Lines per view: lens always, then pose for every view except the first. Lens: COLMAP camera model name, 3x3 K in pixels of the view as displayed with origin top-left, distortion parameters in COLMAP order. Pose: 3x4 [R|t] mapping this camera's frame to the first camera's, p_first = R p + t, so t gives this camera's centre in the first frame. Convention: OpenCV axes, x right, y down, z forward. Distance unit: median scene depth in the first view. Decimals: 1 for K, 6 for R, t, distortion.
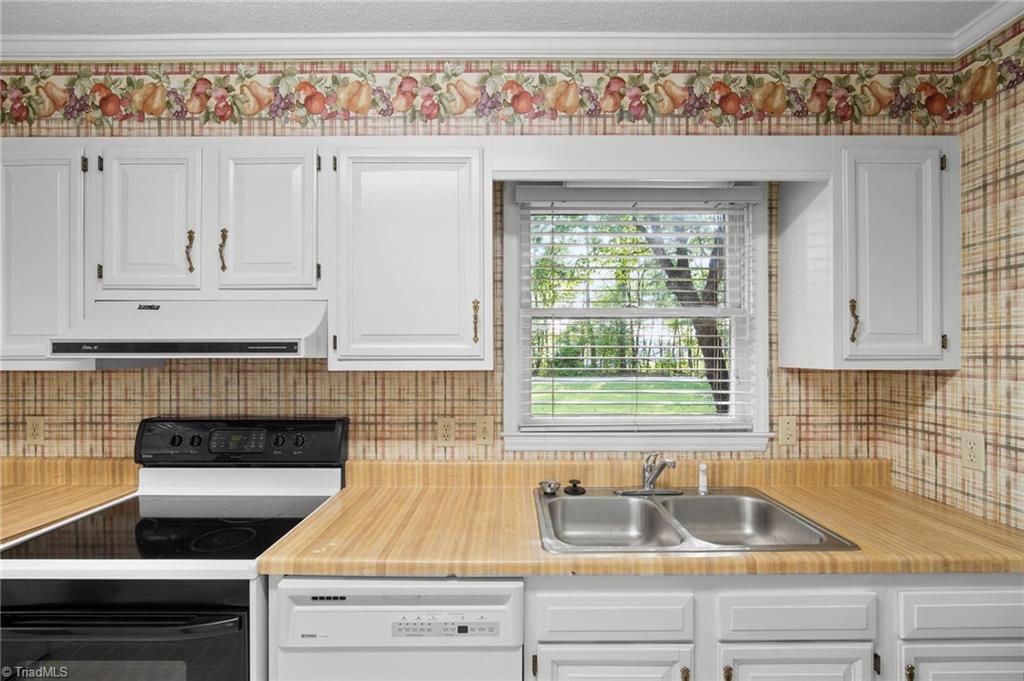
lens RADIAL K [[450.9, 0, 507.0], [0, 450.9, 353.8], [0, 0, 1]] dist [-0.012906, 0.003556]
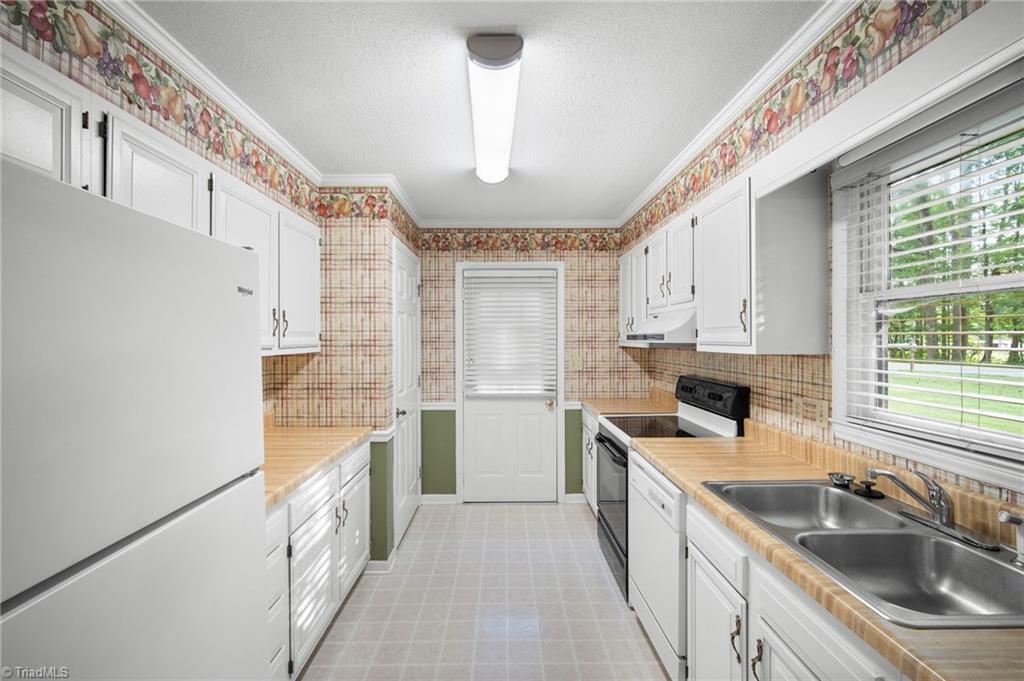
lens RADIAL K [[450.9, 0, 506.8], [0, 450.9, 339.6], [0, 0, 1]] dist [-0.012906, 0.003556]
pose [[0.012380, 0.002016, -0.999921, 1.175003], [0.003693, 0.999991, 0.002062, -0.009579], [0.999917, -0.003718, 0.012372, 0.301468]]
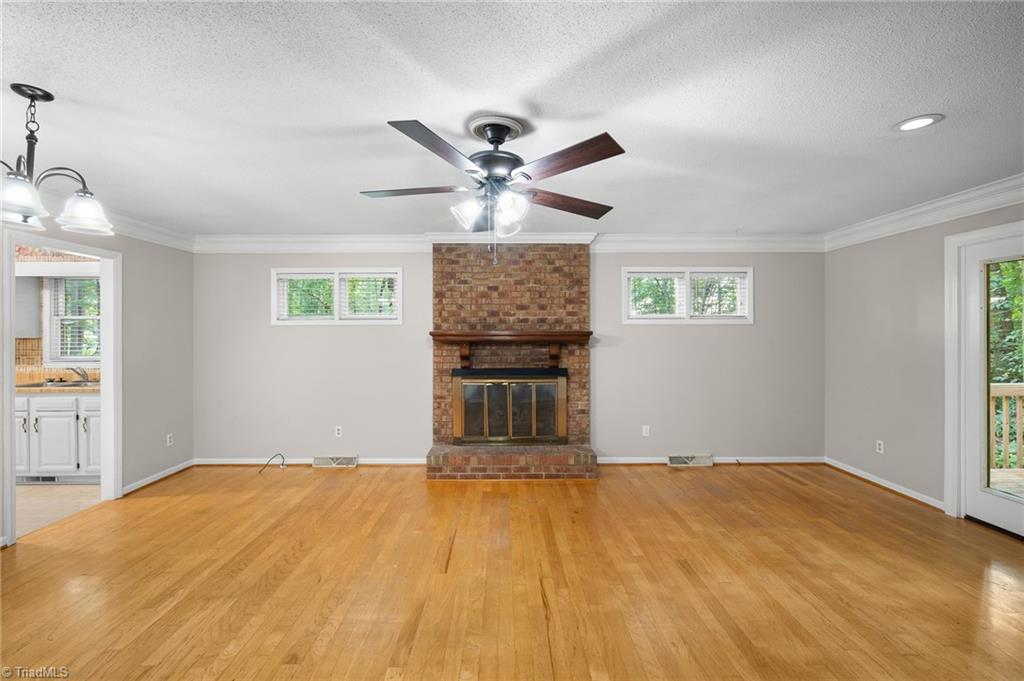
lens RADIAL K [[450.9, 0, 506.5], [0, 450.9, 332.3], [0, 0, 1]] dist [-0.012906, 0.003556]
pose [[0.999985, -0.003654, 0.004130, 3.321910], [0.003652, 0.999993, 0.000674, 0.006587], [-0.004132, -0.000659, 0.999991, -2.051055]]
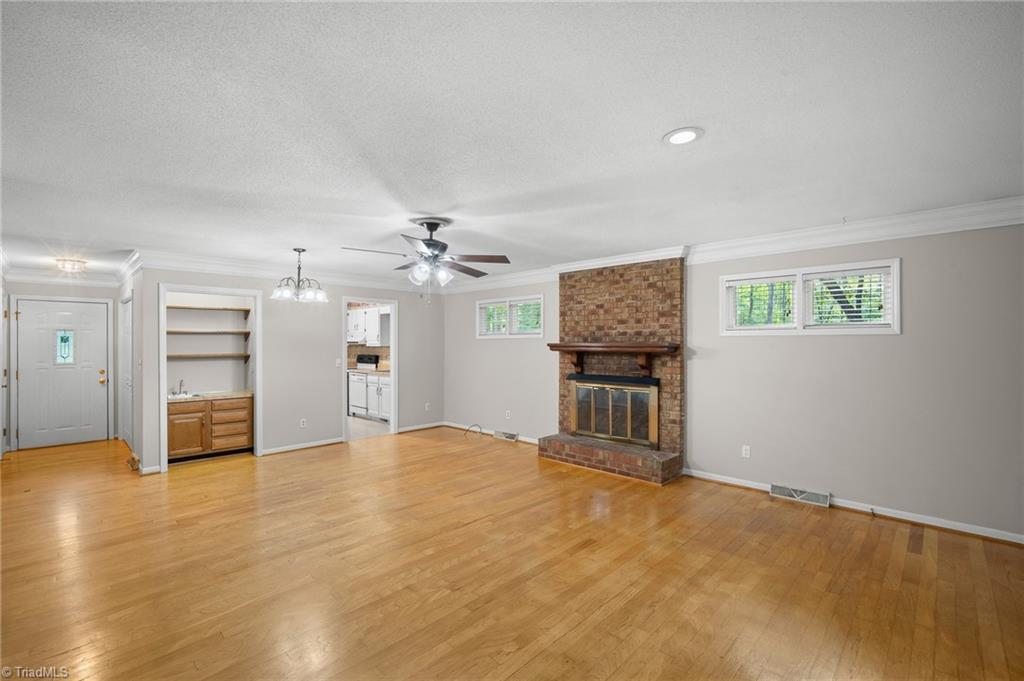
lens RADIAL K [[450.9, 0, 508.3], [0, 450.9, 344.2], [0, 0, 1]] dist [-0.012906, 0.003556]
pose [[0.712538, -0.000172, -0.701633, 5.302057], [0.003081, 0.999991, 0.002884, -0.003012], [0.701627, -0.004217, 0.712532, -2.034366]]
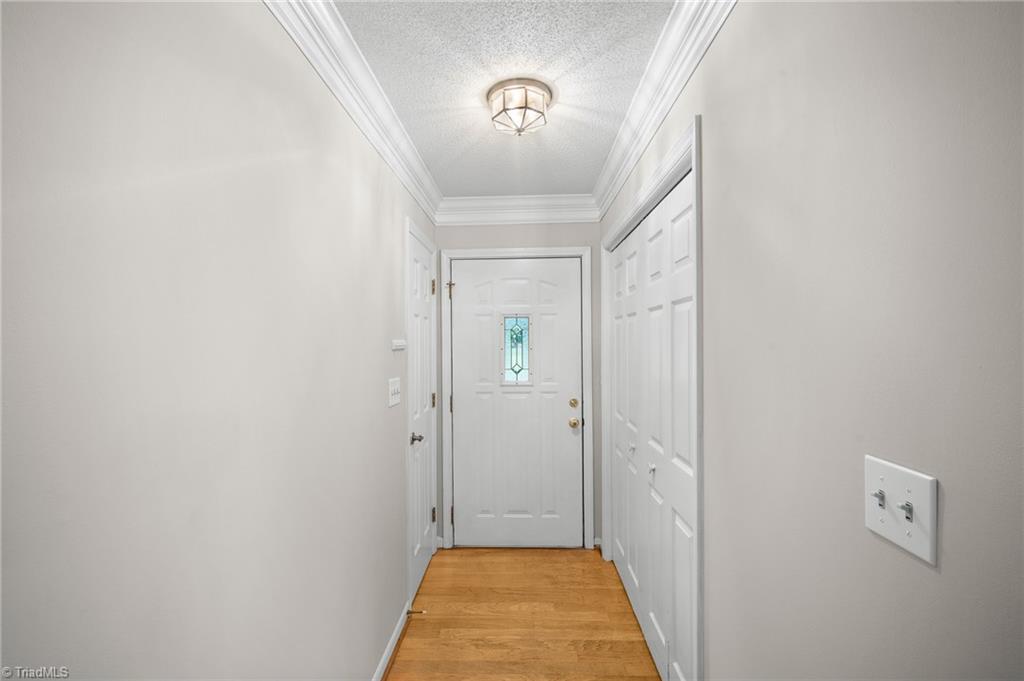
lens RADIAL K [[450.9, 0, 505.4], [0, 450.9, 349.2], [0, 0, 1]] dist [-0.012906, 0.003556]
pose [[-0.048415, 0.010717, -0.998770, 1.401080], [0.009146, 0.999905, 0.010286, -0.003757], [0.998785, -0.008636, -0.048509, -1.916335]]
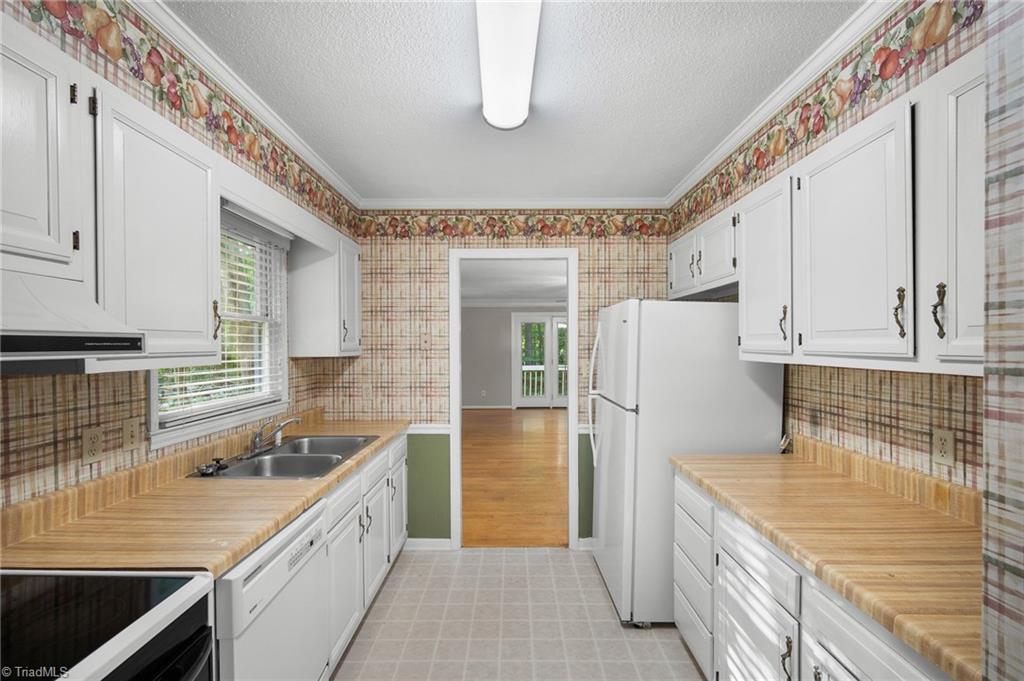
lens RADIAL K [[450.9, 0, 505.8], [0, 450.9, 346.8], [0, 0, 1]] dist [-0.012906, 0.003556]
pose [[0.014563, -0.001919, 0.999892, -1.122951], [0.004384, 0.999989, 0.001856, -0.006376], [-0.999884, 0.004356, 0.014571, 0.273063]]
